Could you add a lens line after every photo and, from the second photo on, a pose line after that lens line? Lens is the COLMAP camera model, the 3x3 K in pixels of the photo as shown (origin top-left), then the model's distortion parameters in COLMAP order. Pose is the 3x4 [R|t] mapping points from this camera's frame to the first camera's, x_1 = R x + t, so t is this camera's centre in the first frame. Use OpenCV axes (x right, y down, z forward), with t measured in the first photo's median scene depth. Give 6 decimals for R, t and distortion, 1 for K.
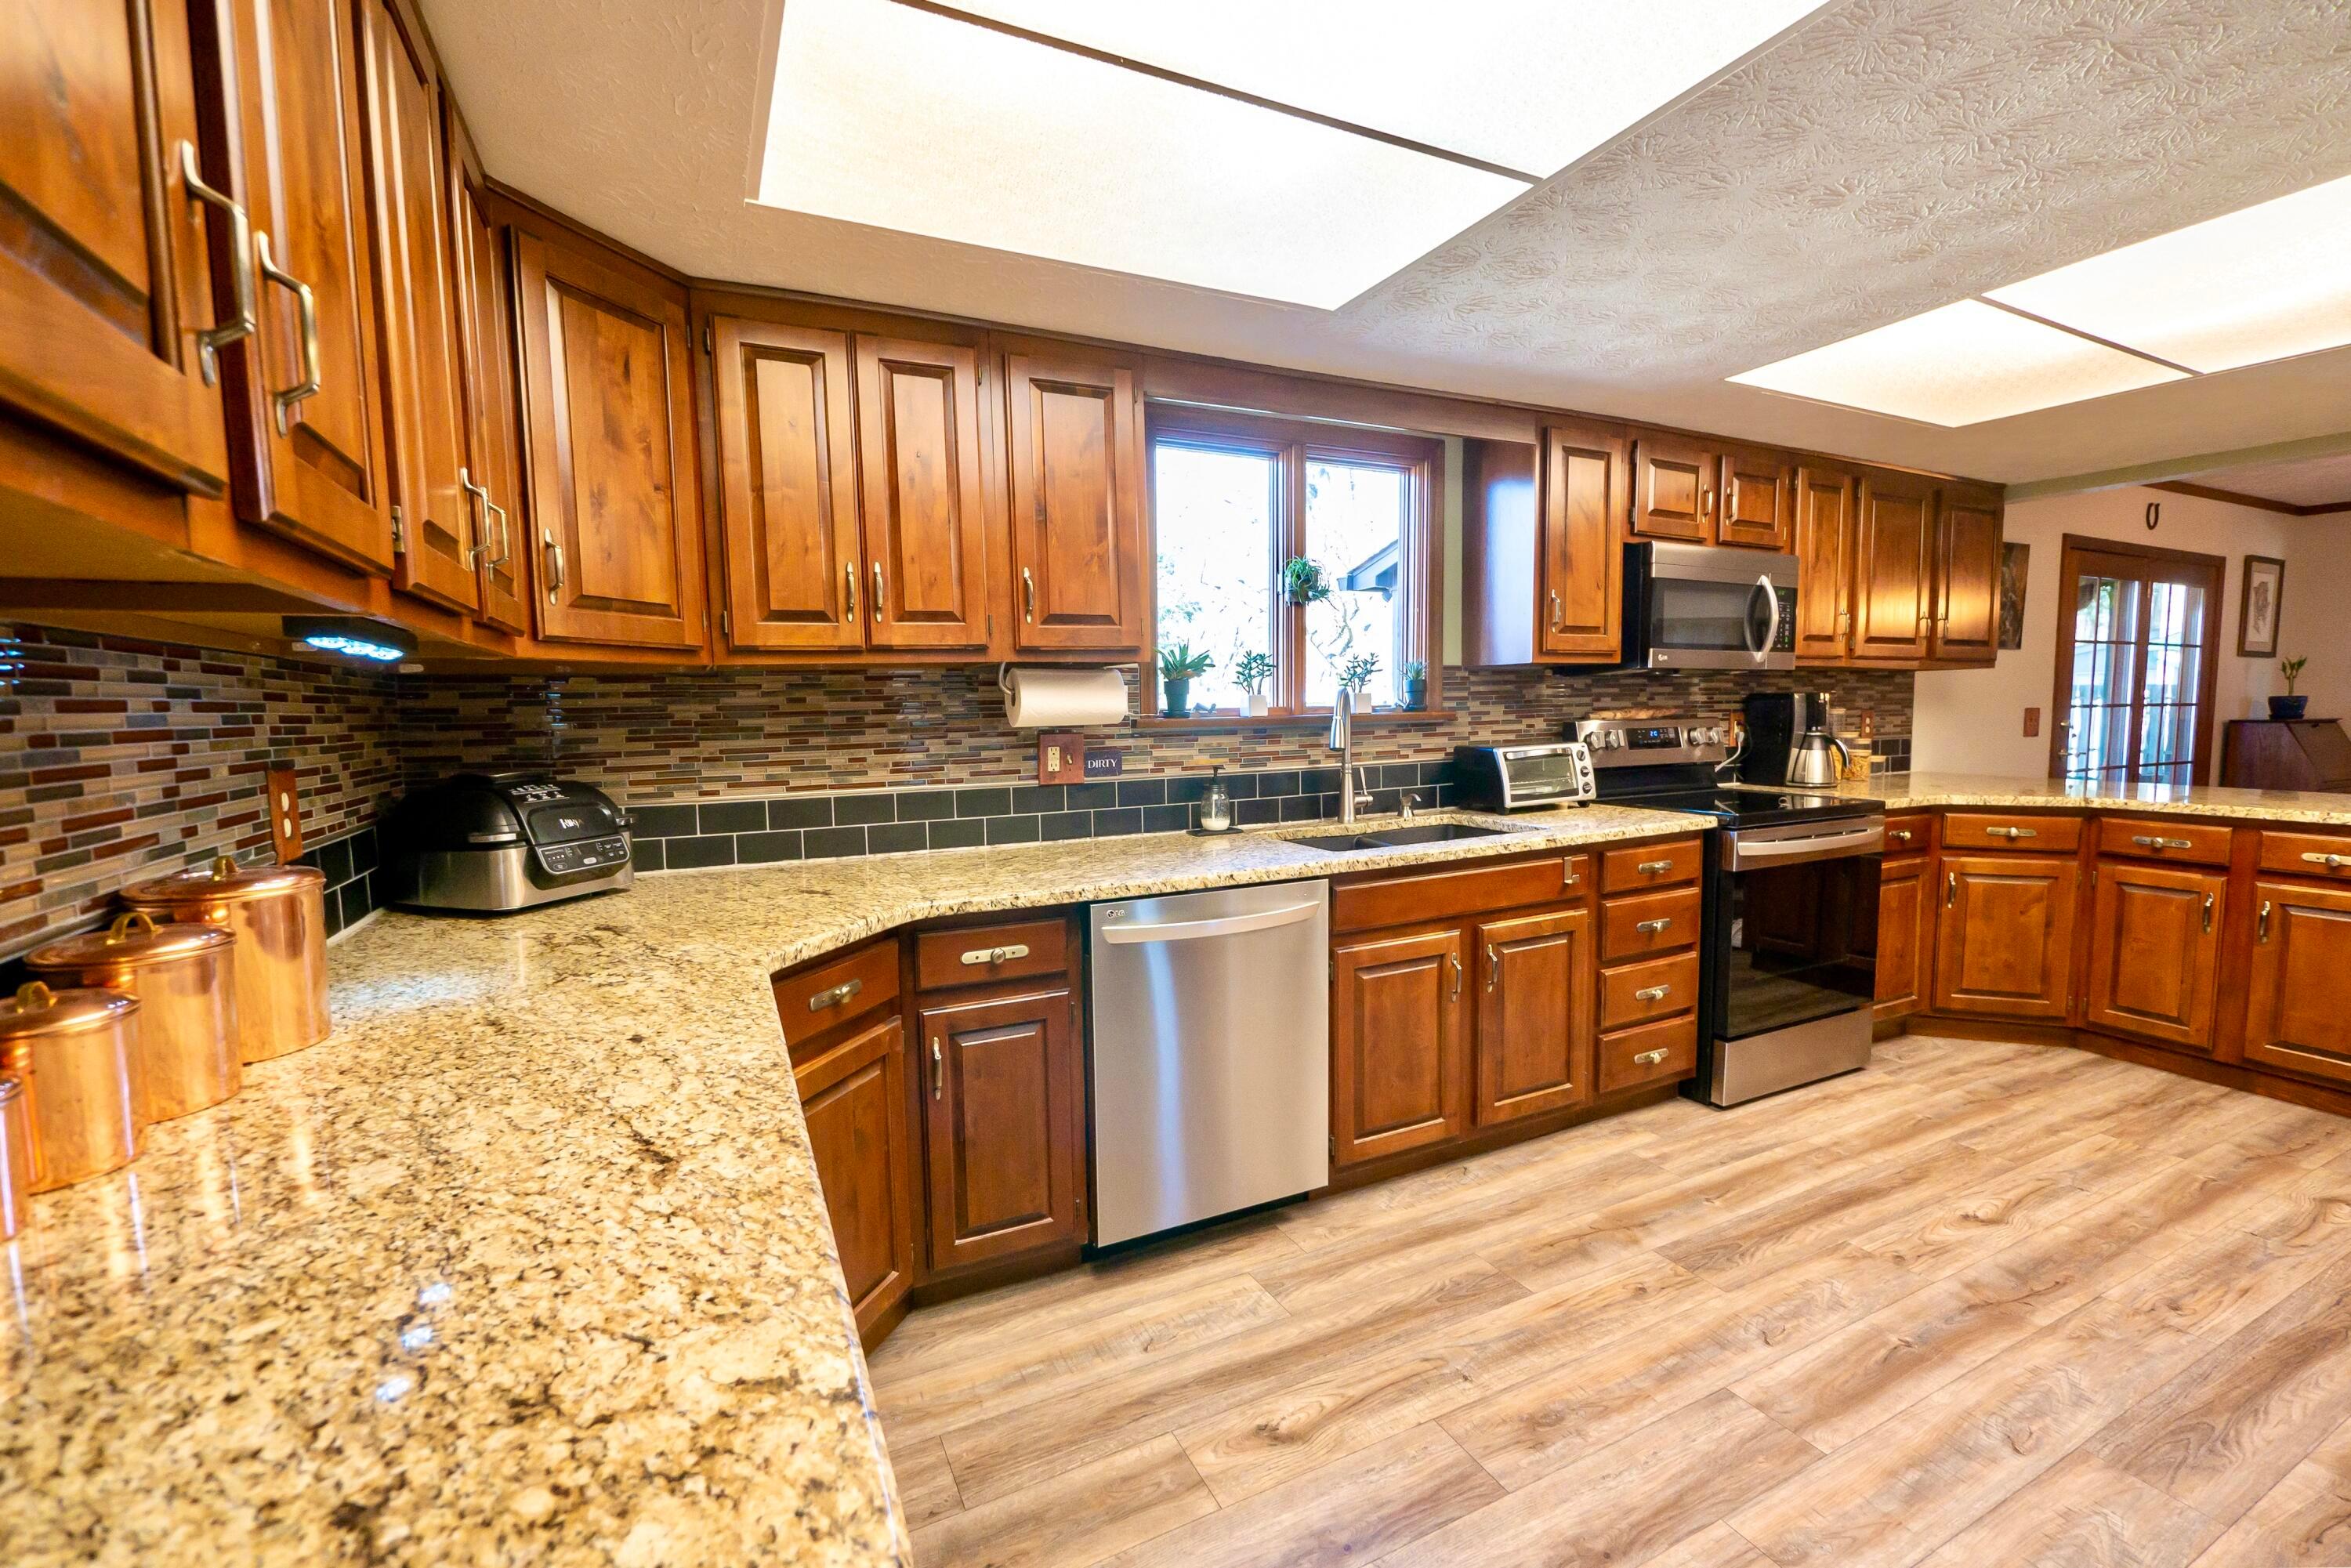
lens RADIAL K [[977.8, 0, 1165.7], [0, 977.8, 792.3], [0, 0, 1]] dist [-0.005498, -0.001453]
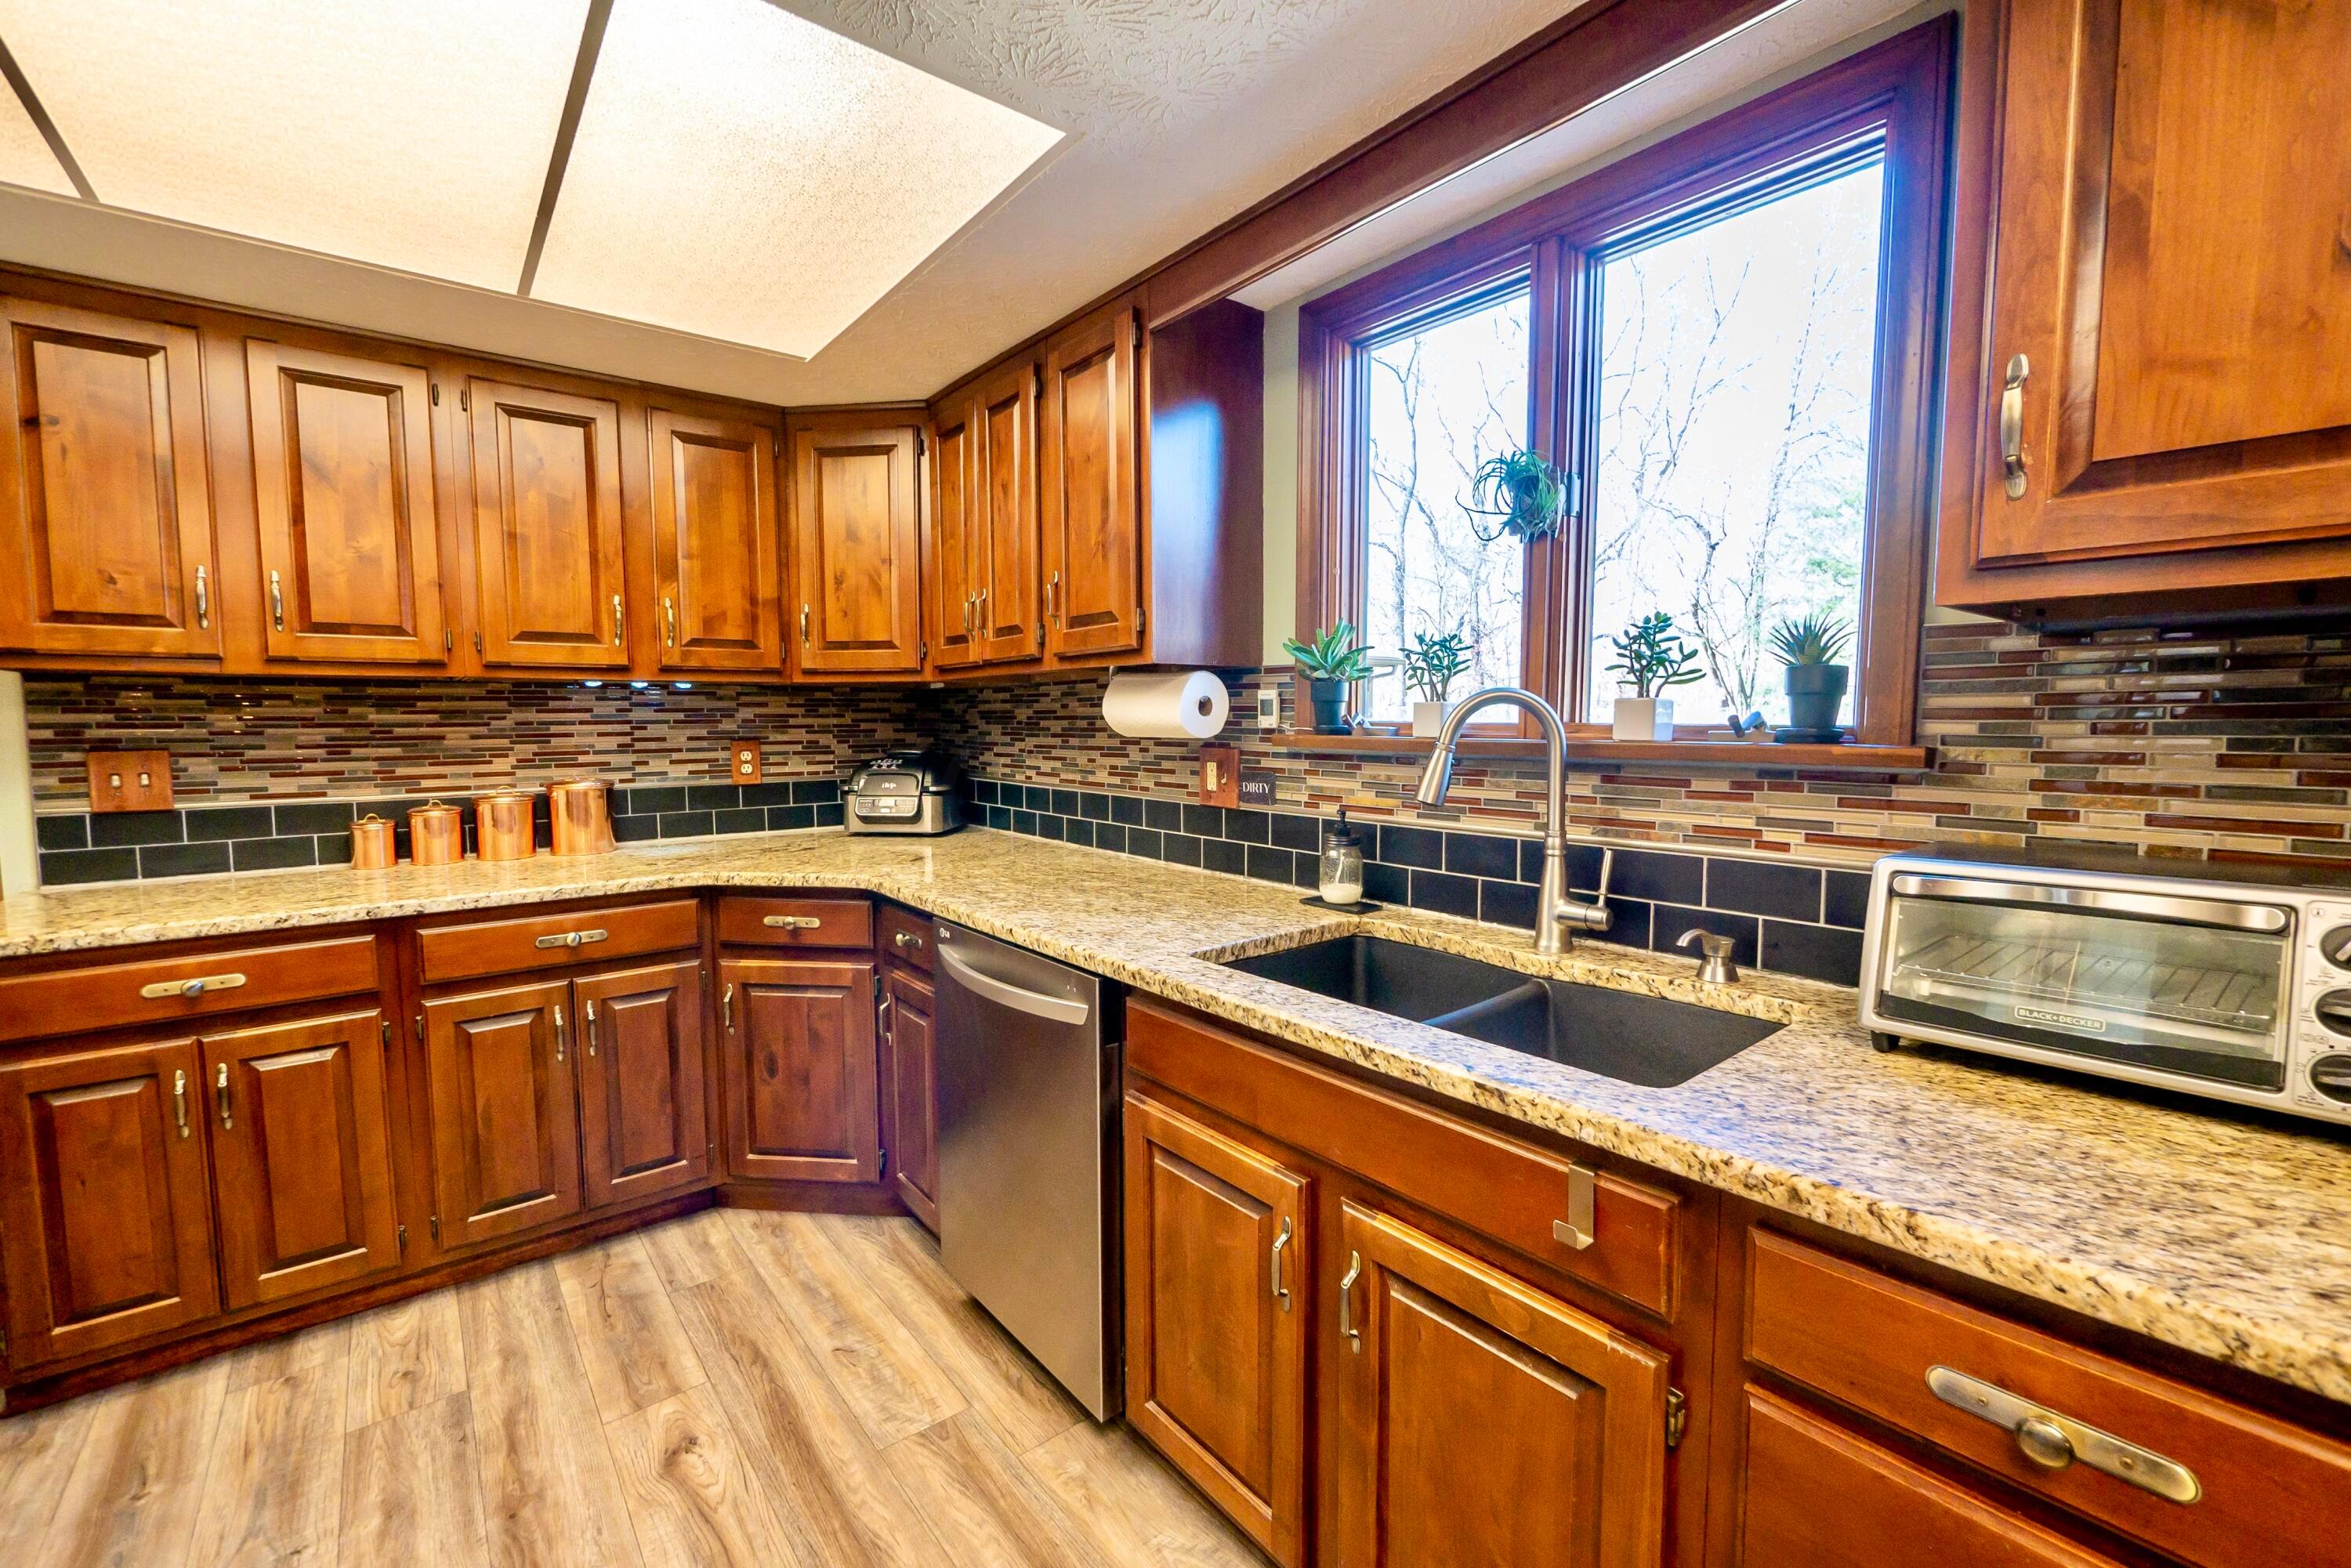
lens RADIAL K [[977.8, 0, 1167.1], [0, 977.8, 781.5], [0, 0, 1]] dist [-0.005498, -0.001453]
pose [[0.220080, 0.086724, -0.971619, 0.732296], [-0.086195, 0.993873, 0.069187, -0.087714], [0.971666, 0.068522, 0.226206, 0.785036]]
